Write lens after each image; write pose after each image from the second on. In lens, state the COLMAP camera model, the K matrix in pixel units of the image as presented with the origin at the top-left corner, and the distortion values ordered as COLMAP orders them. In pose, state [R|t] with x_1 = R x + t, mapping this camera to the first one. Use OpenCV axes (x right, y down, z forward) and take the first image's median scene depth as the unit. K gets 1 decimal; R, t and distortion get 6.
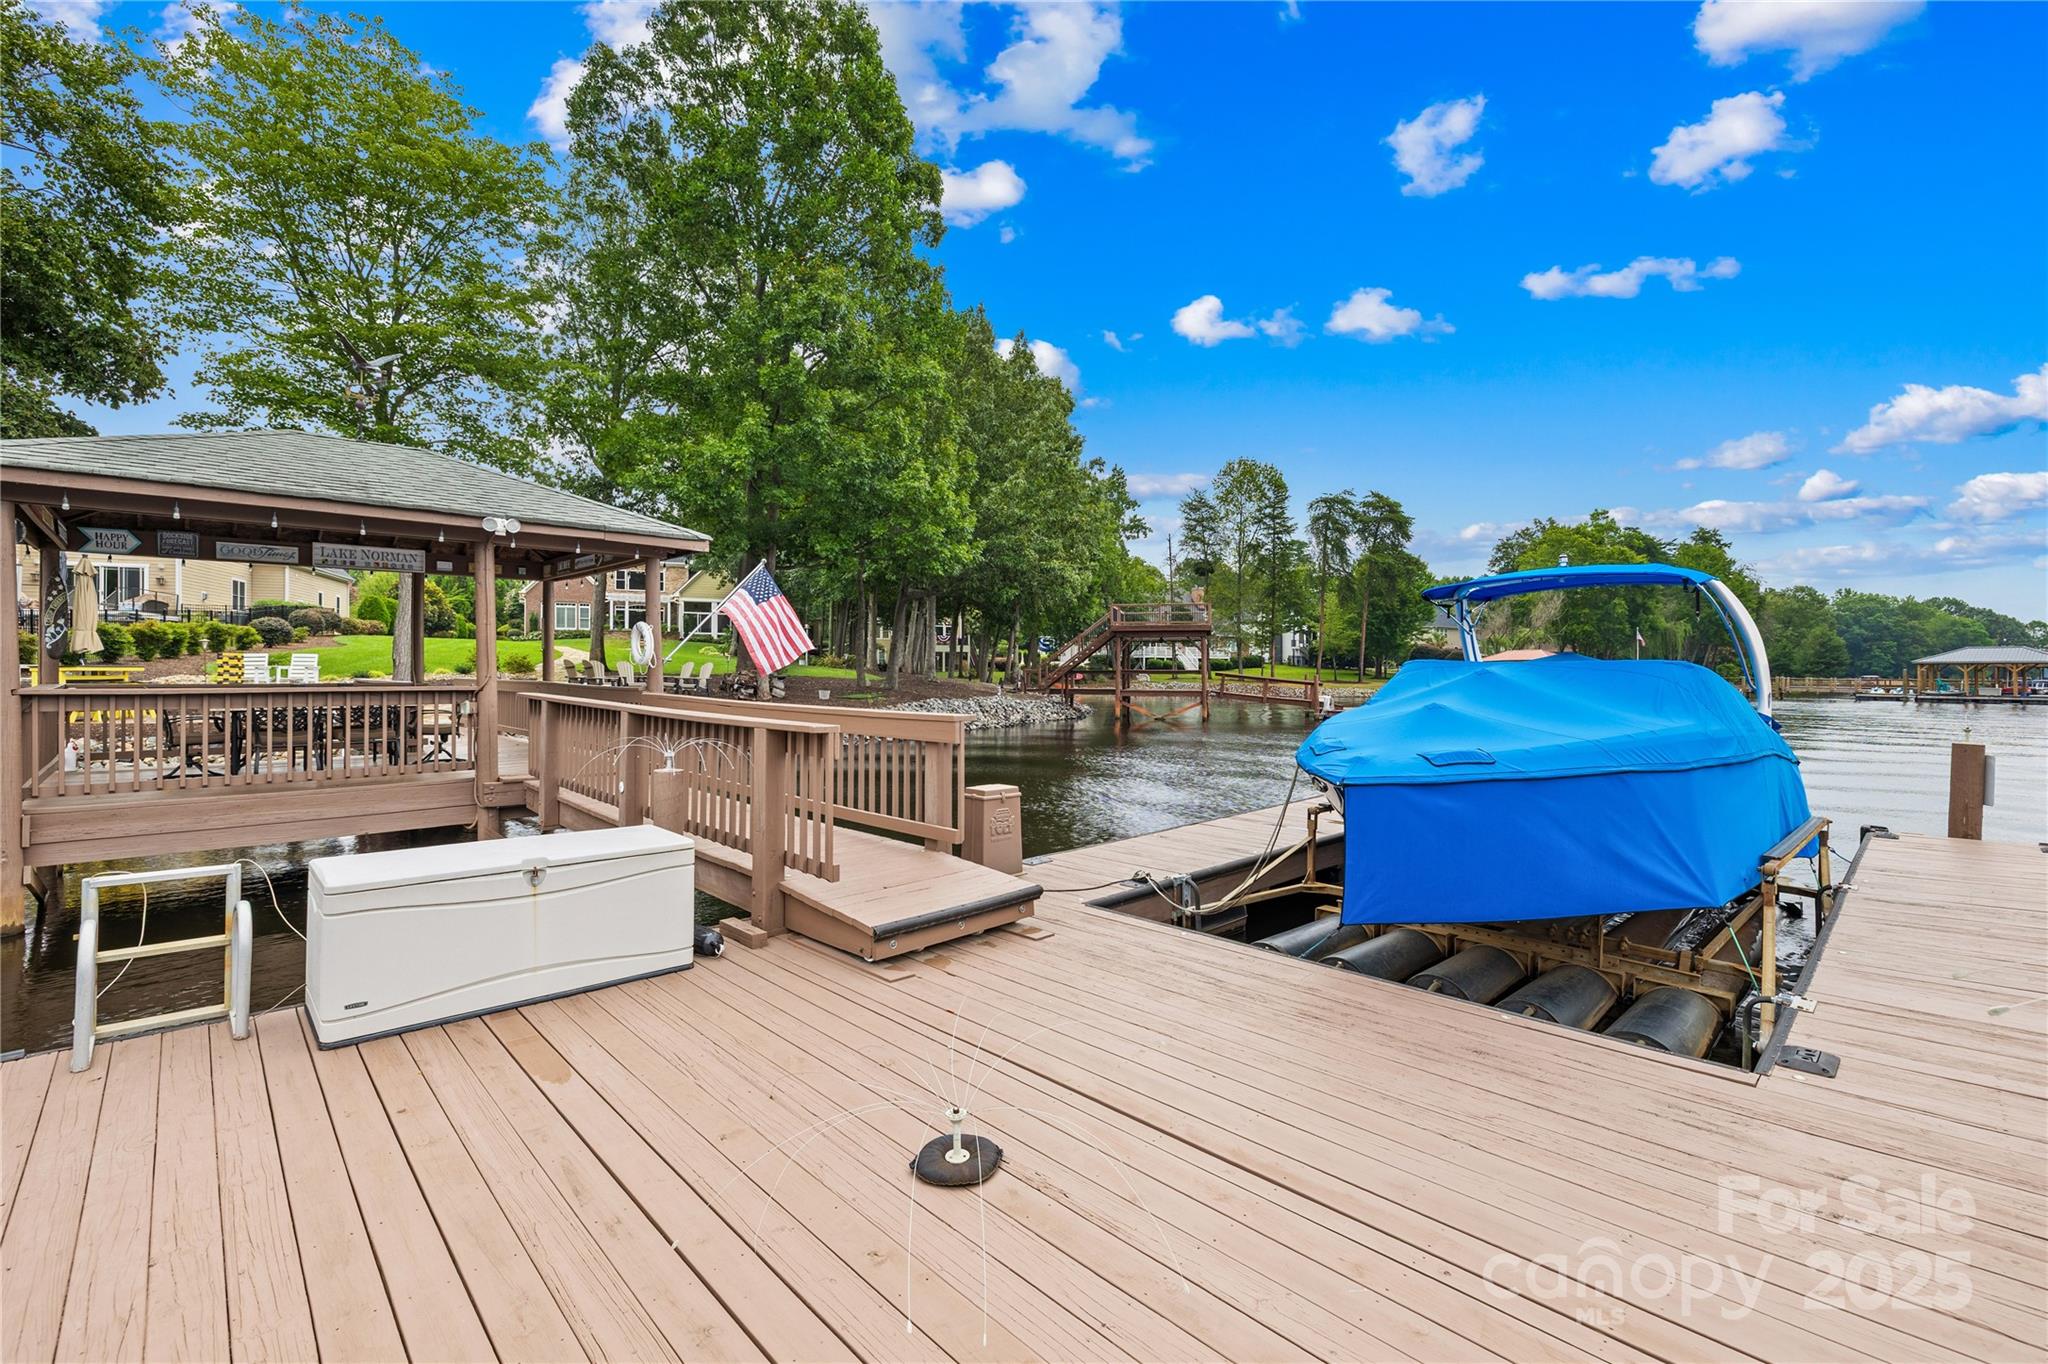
lens RADIAL K [[877.6, 0, 993.4], [0, 877.6, 666.9], [0, 0, 1]] dist [-0.000317, -0.000089]
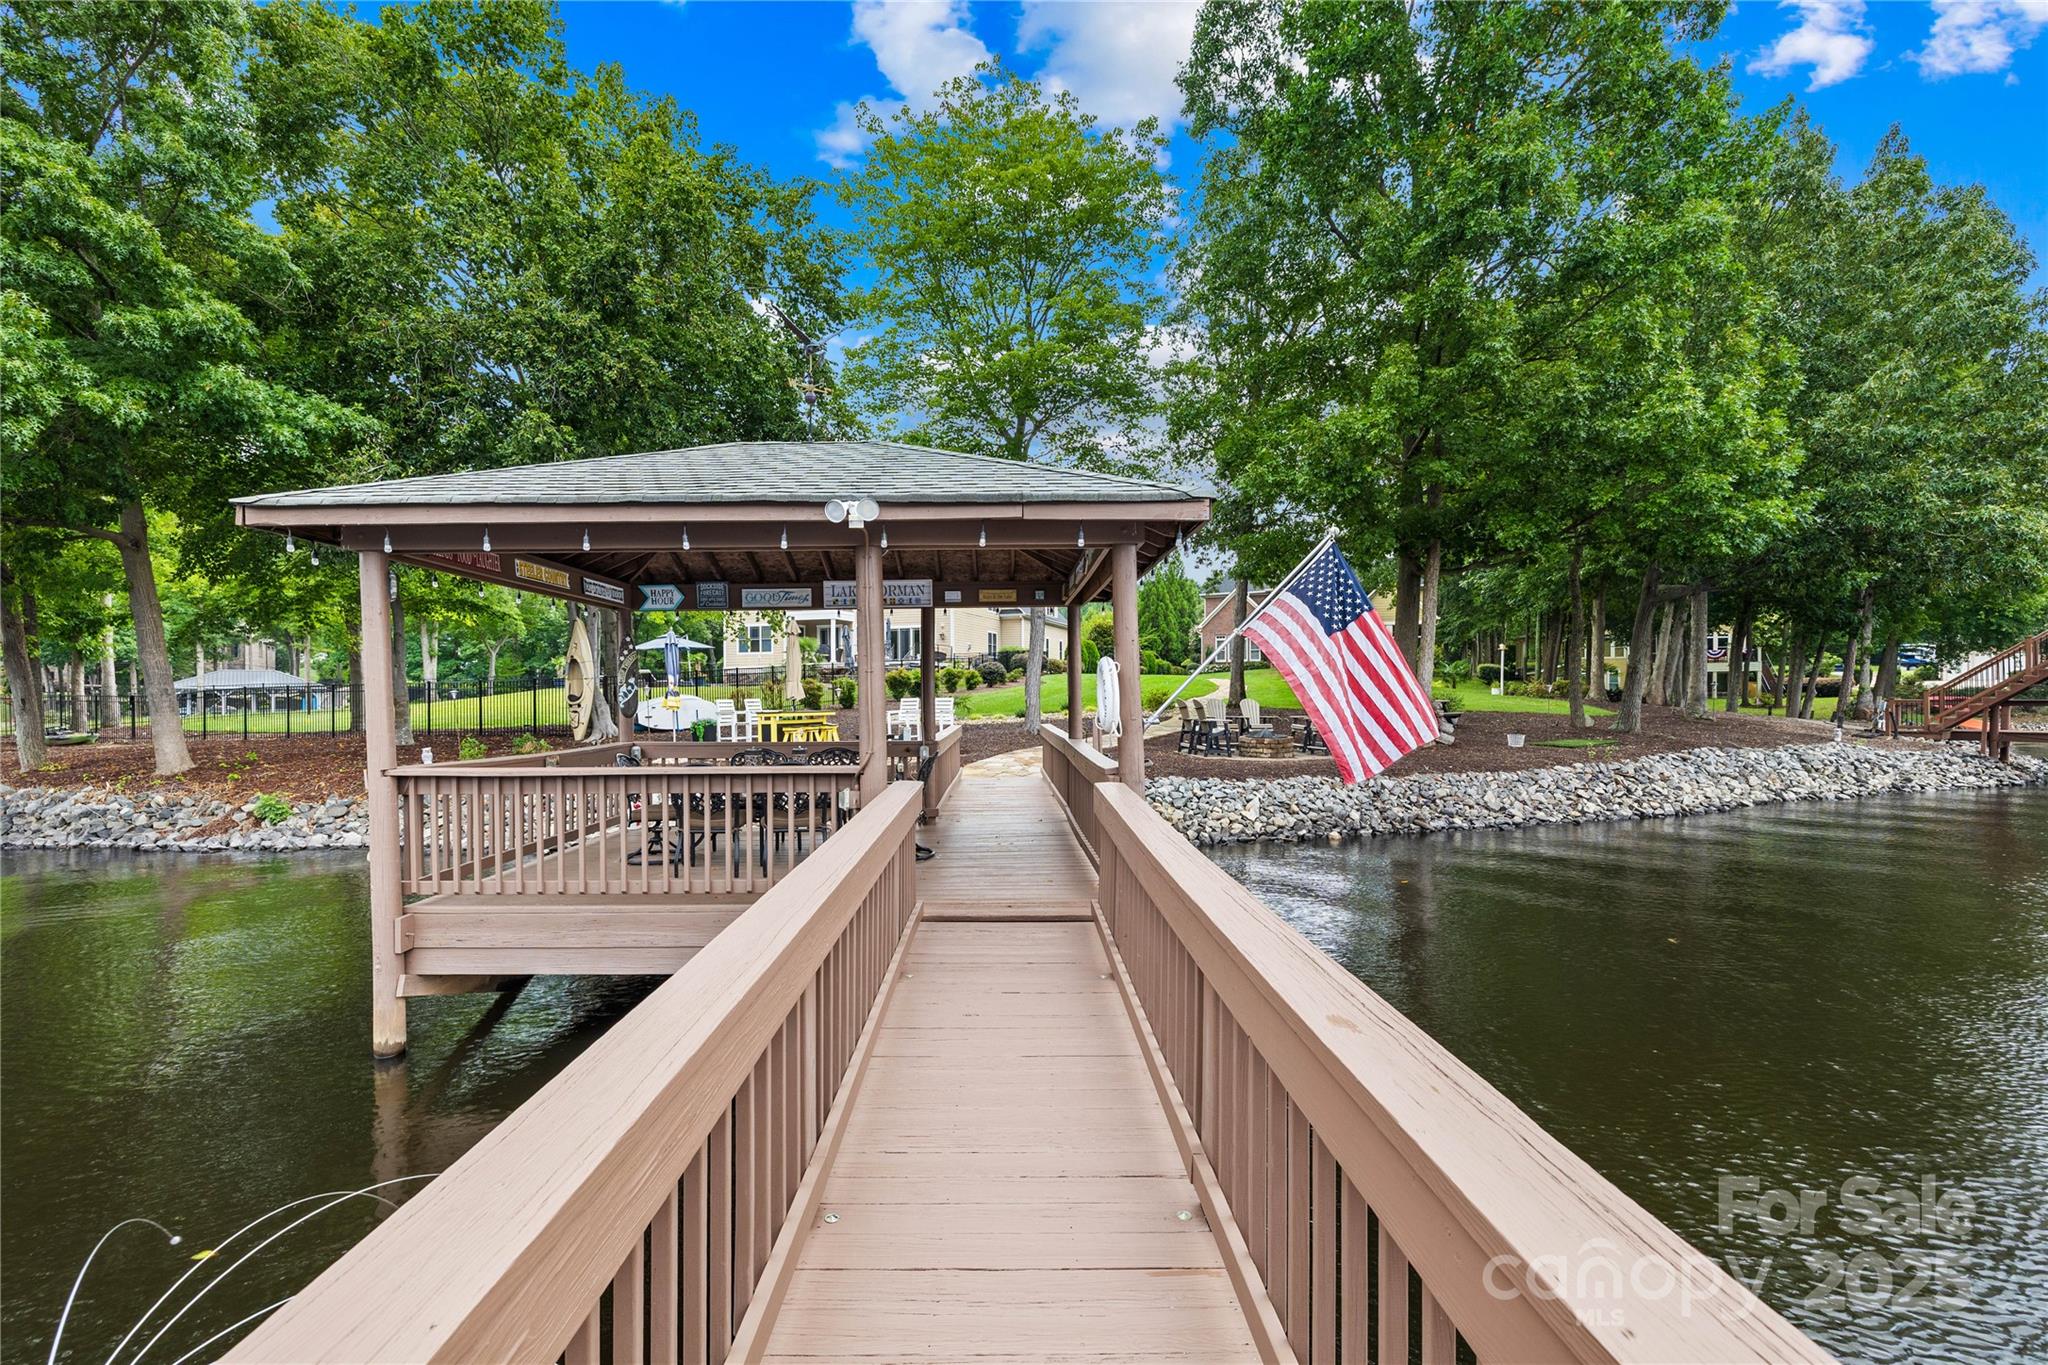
lens RADIAL K [[867.7, 0, 997.0], [0, 867.7, 706.8], [0, 0, 1]] dist [-0.002252, -0.001223]
pose [[0.734673, -0.002116, -0.678418, -0.022540], [0.012238, 0.999874, 0.010134, -0.009003], [0.678311, -0.015747, 0.734606, 0.191337]]
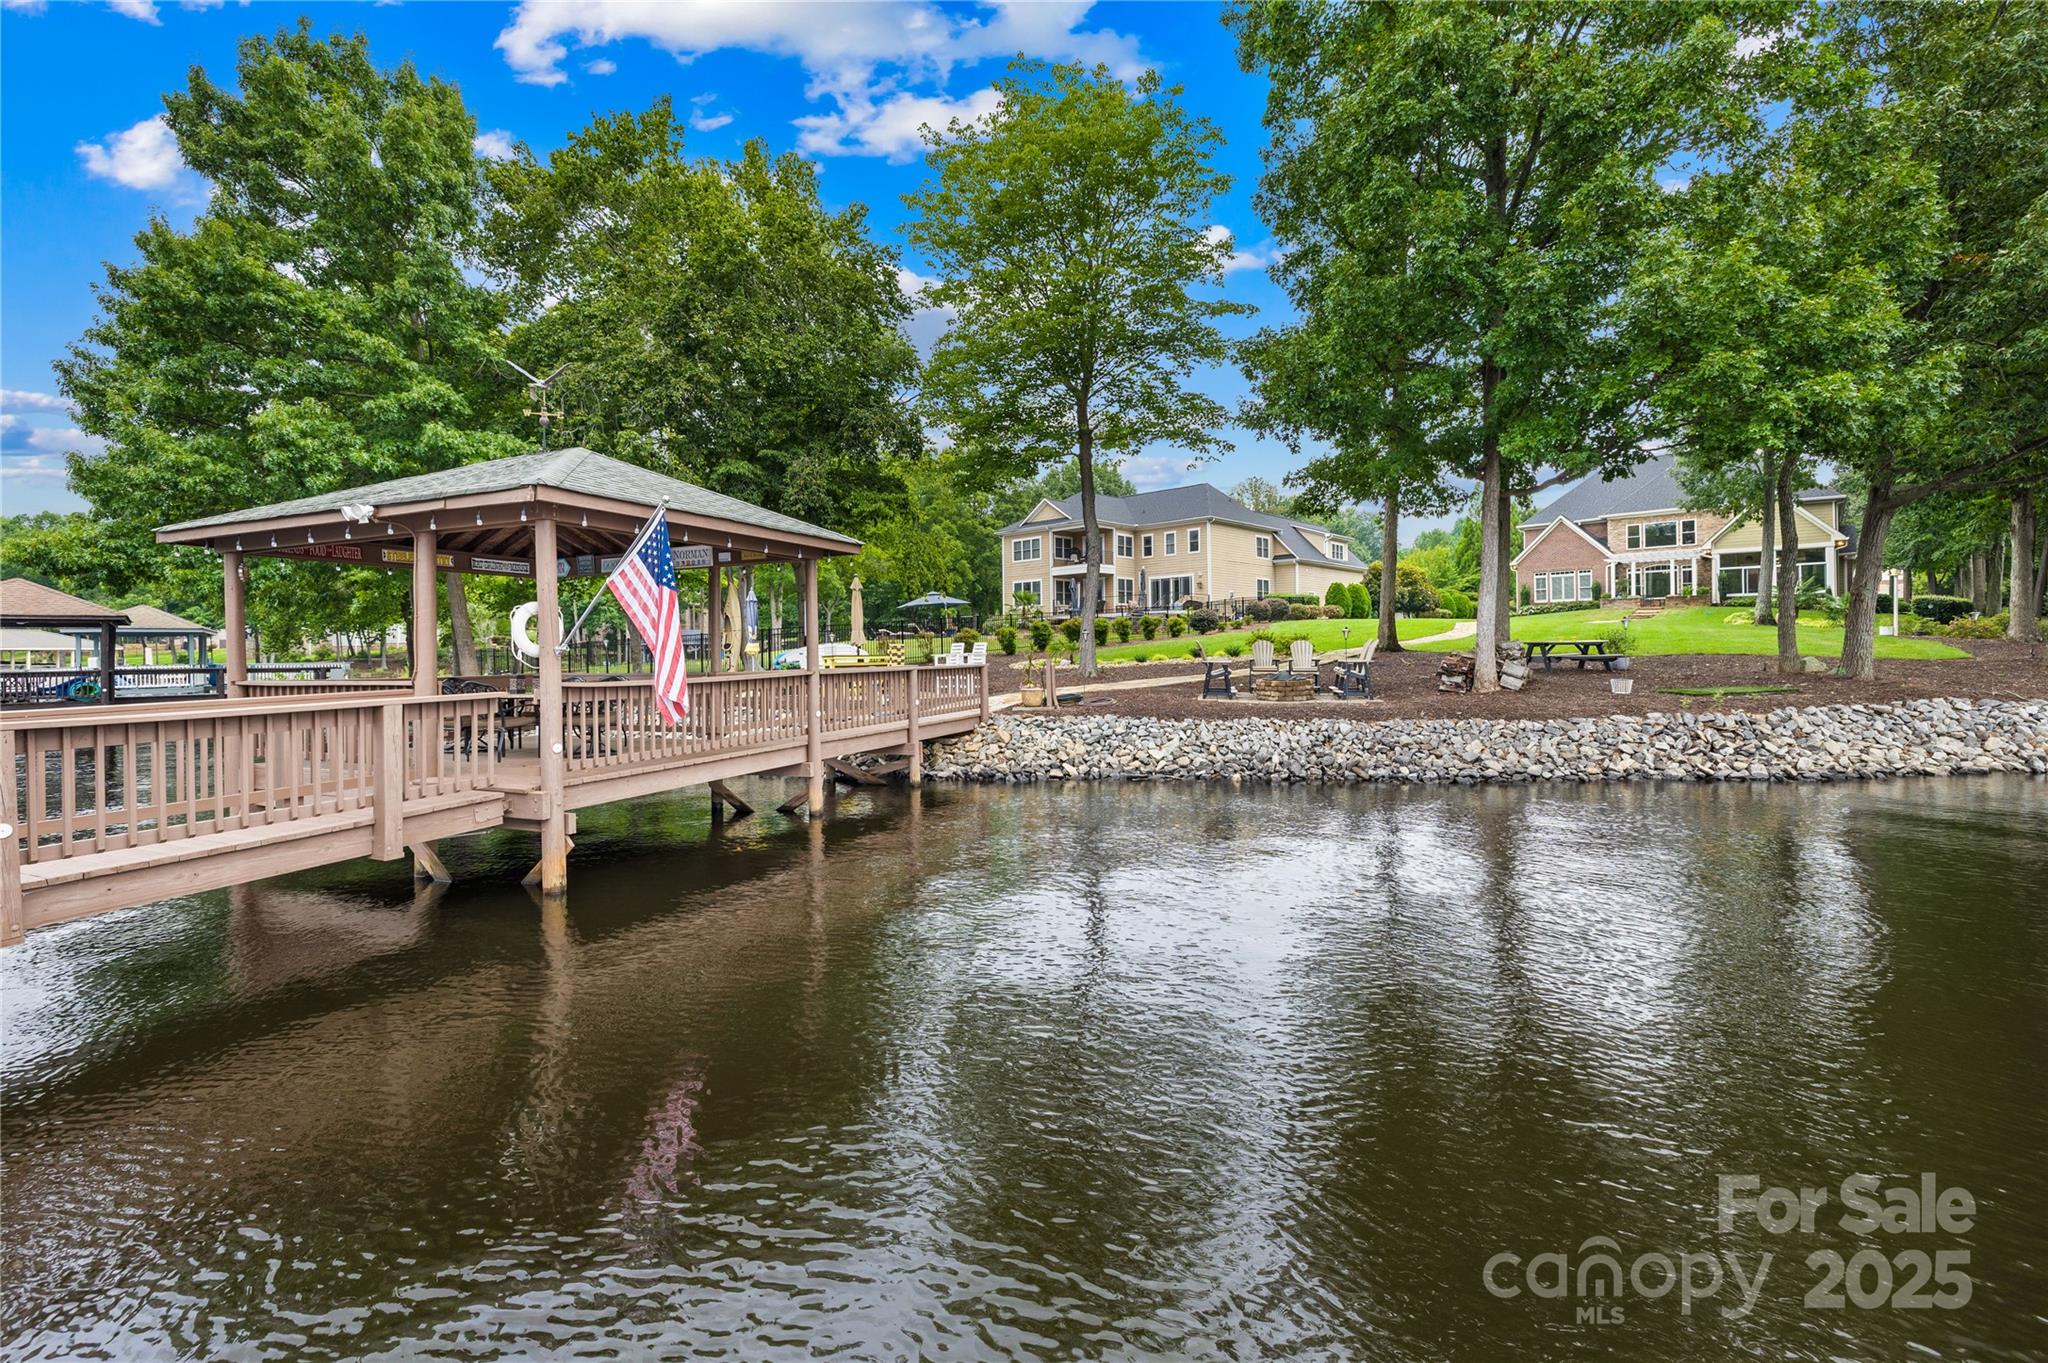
lens RADIAL K [[858.9, 0, 1024.0], [0, 858.9, 681.5], [0, 0, 1]] dist [0.001184, 0.000150]
pose [[0.418264, 0.019311, -0.908120, 0.206119], [0.018333, 0.999391, 0.029696, 0.005701], [0.908140, -0.029069, 0.417655, 0.394479]]
